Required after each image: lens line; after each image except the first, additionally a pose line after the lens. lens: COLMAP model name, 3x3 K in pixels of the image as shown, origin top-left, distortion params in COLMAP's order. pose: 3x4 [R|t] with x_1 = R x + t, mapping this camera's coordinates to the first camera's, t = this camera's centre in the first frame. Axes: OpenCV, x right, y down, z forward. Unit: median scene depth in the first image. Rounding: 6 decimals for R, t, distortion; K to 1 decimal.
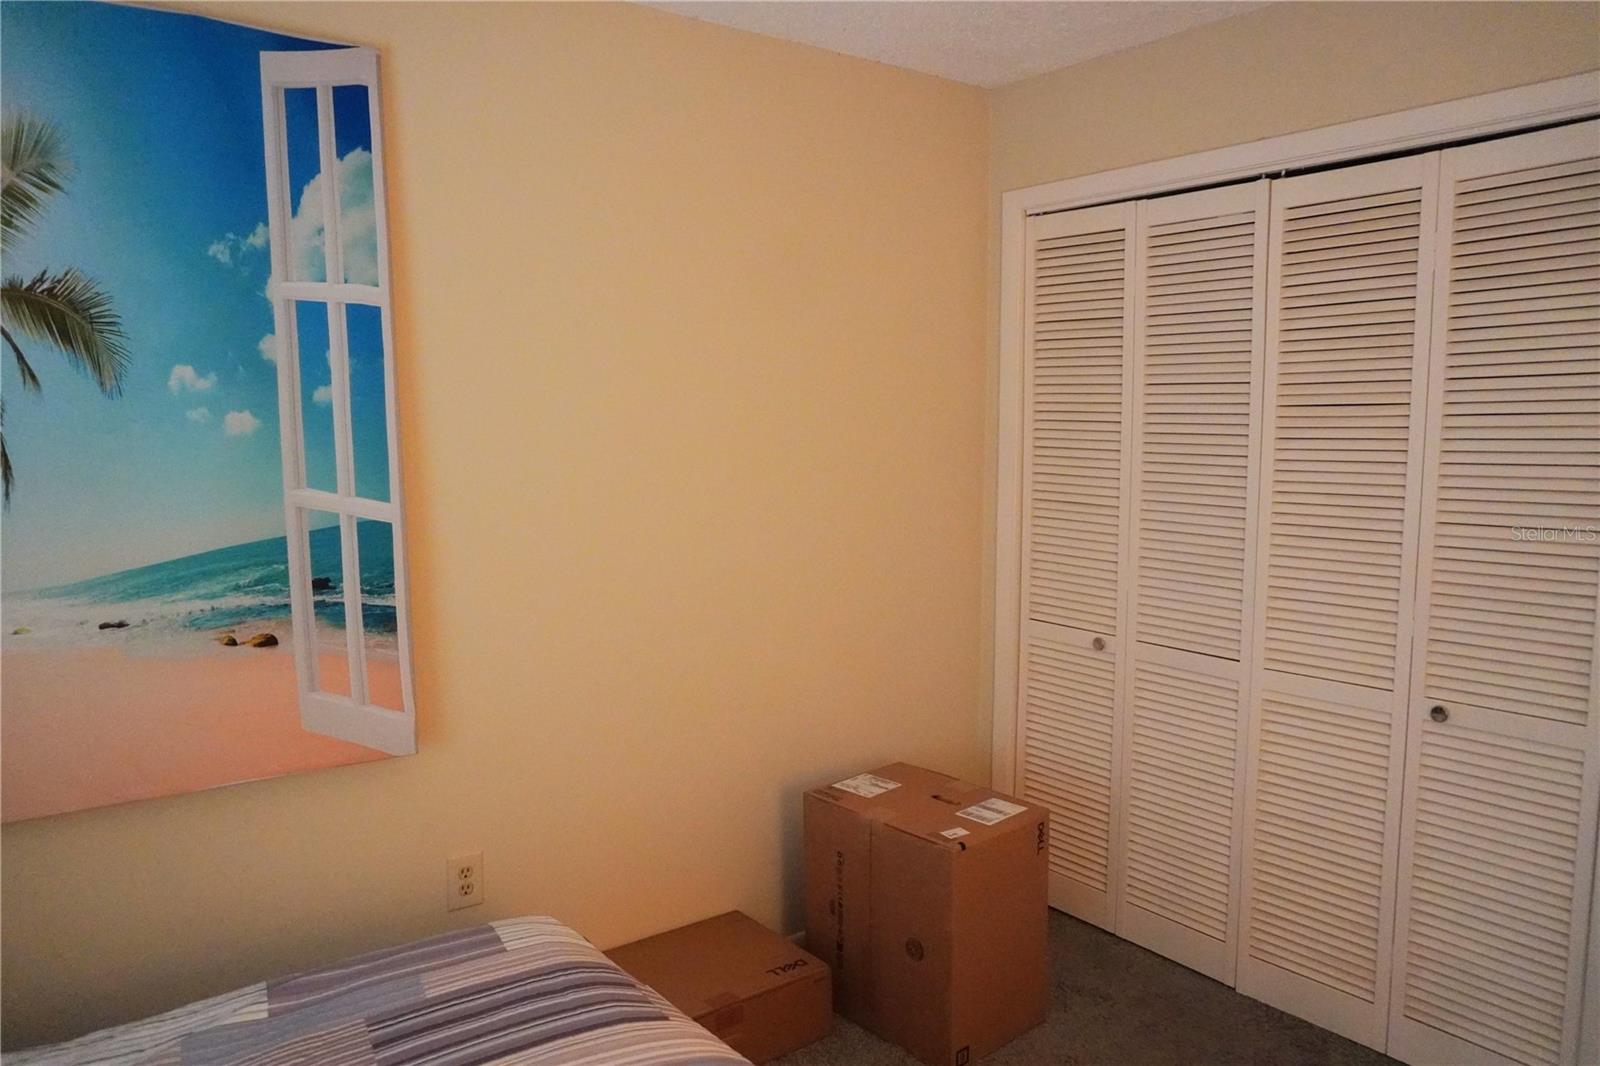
lens RADIAL K [[1093.3, 0, 805.7], [0, 1093.3, 528.2], [0, 0, 1]] dist [-0.056039, 0.046271]
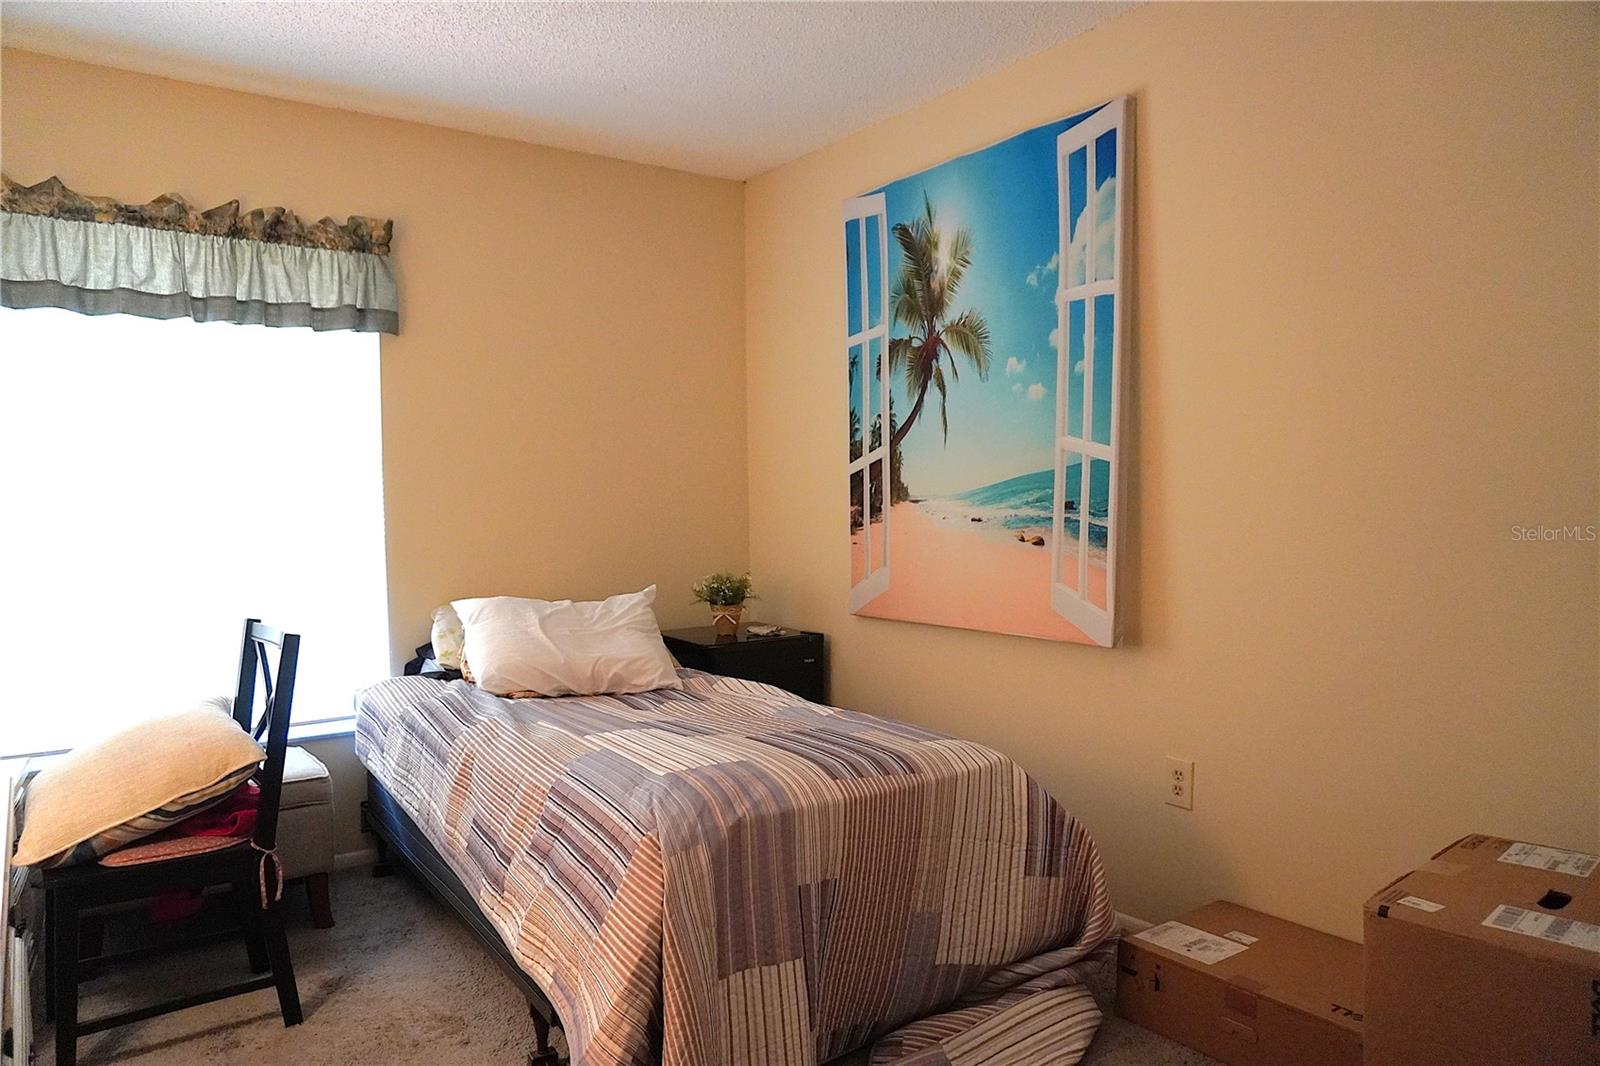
lens RADIAL K [[1093.3, 0, 805.7], [0, 1093.3, 528.2], [0, 0, 1]] dist [-0.056039, 0.046271]
pose [[-0.014058, 0.035433, -0.999273, 0.955097], [-0.082523, 0.995921, 0.036475, 0.058889], [0.996490, 0.082976, -0.011076, 0.699819]]
